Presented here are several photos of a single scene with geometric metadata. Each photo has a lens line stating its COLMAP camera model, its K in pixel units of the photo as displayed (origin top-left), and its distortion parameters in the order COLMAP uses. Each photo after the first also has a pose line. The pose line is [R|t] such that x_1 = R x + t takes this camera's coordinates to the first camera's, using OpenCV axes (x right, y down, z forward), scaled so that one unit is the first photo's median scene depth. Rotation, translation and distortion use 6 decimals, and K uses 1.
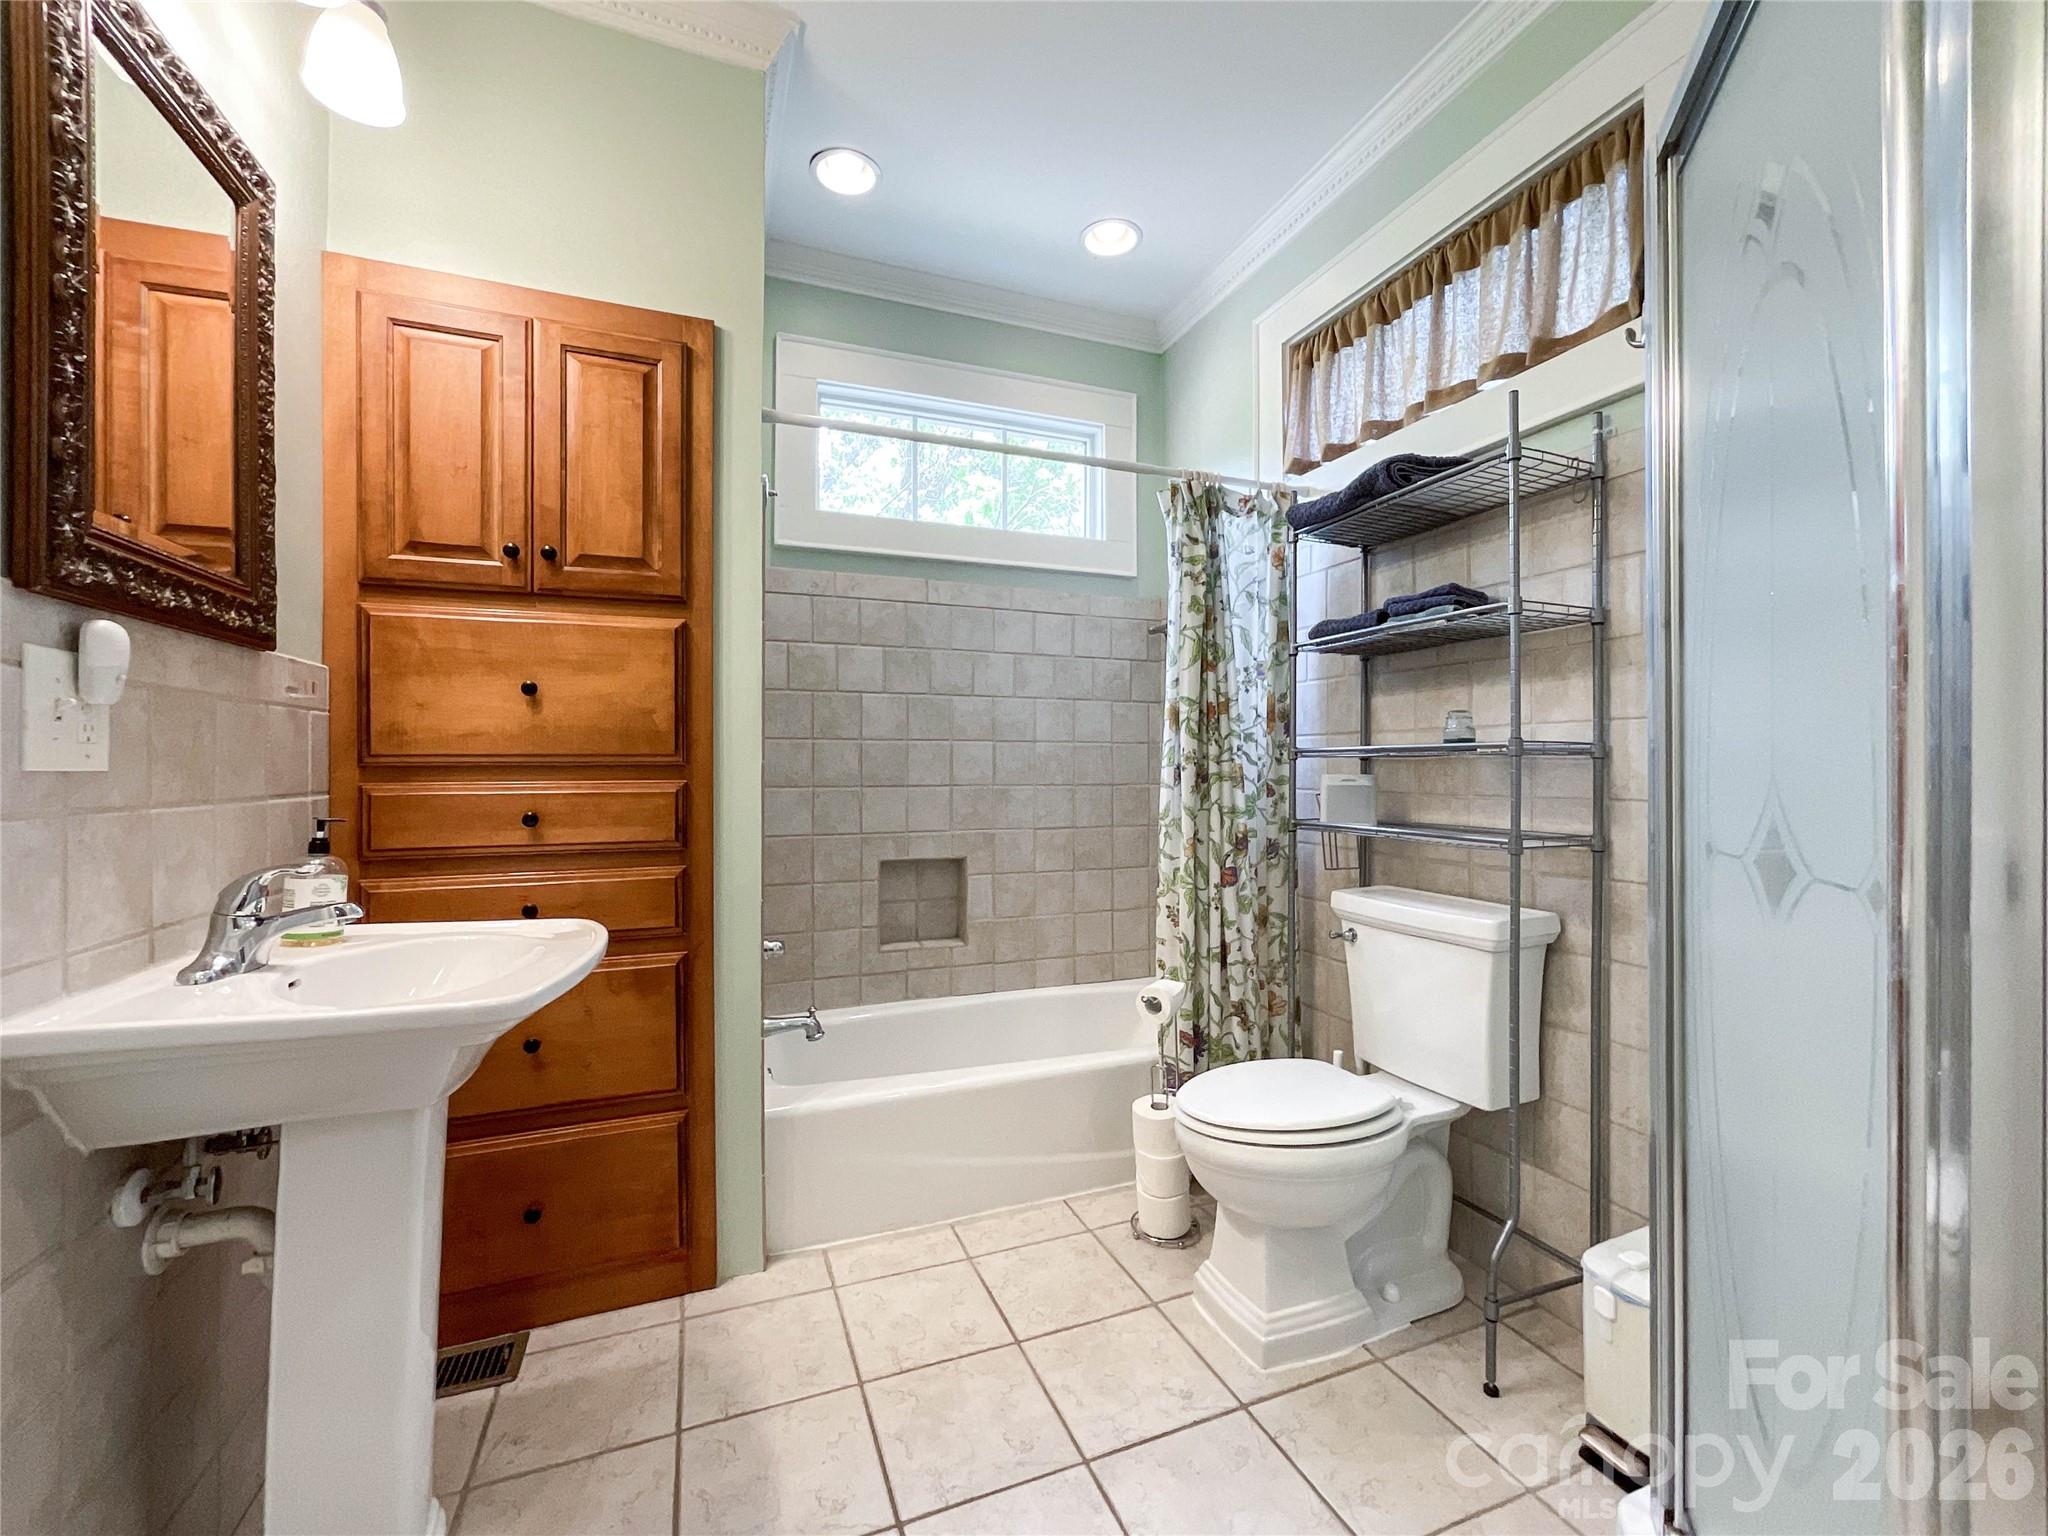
lens RADIAL K [[861.1, 0, 1024.0], [0, 861.1, 768.0], [0, 0, 1]] dist [-0.030451, 0.014654]
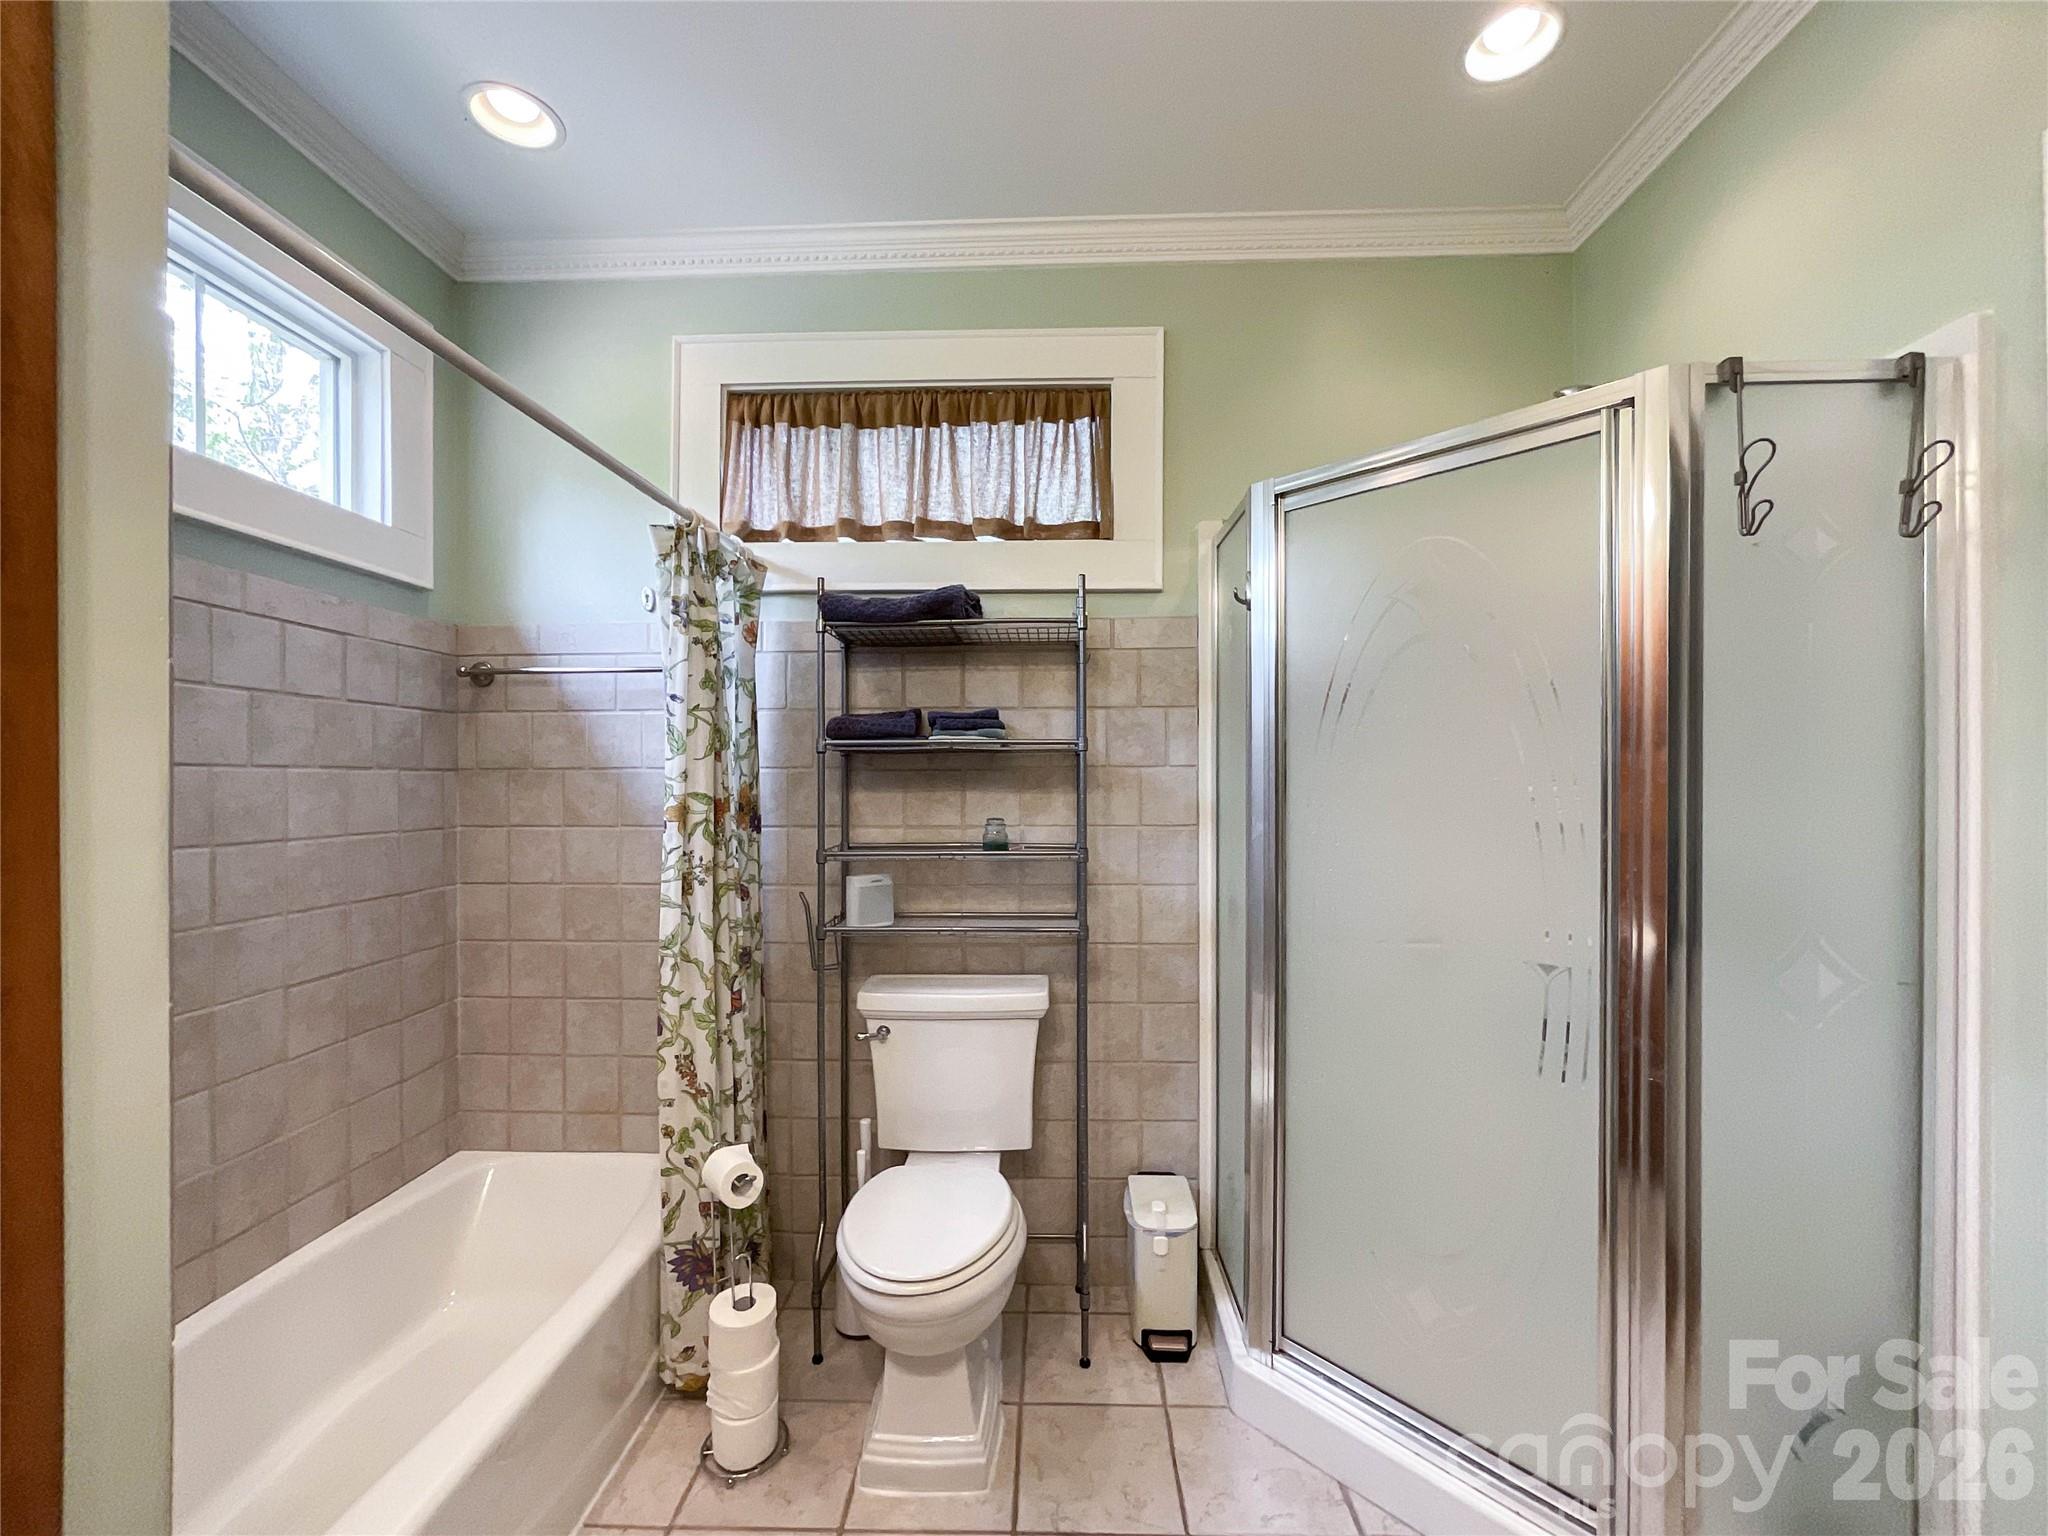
lens RADIAL K [[876.7, 0, 1010.9], [0, 876.7, 774.9], [0, 0, 1]] dist [-0.030045, 0.017138]
pose [[0.376107, -0.005768, 0.926558, -0.491438], [-0.000199, 0.999980, 0.006306, -0.111181], [-0.926576, -0.002557, 0.376098, 0.440250]]
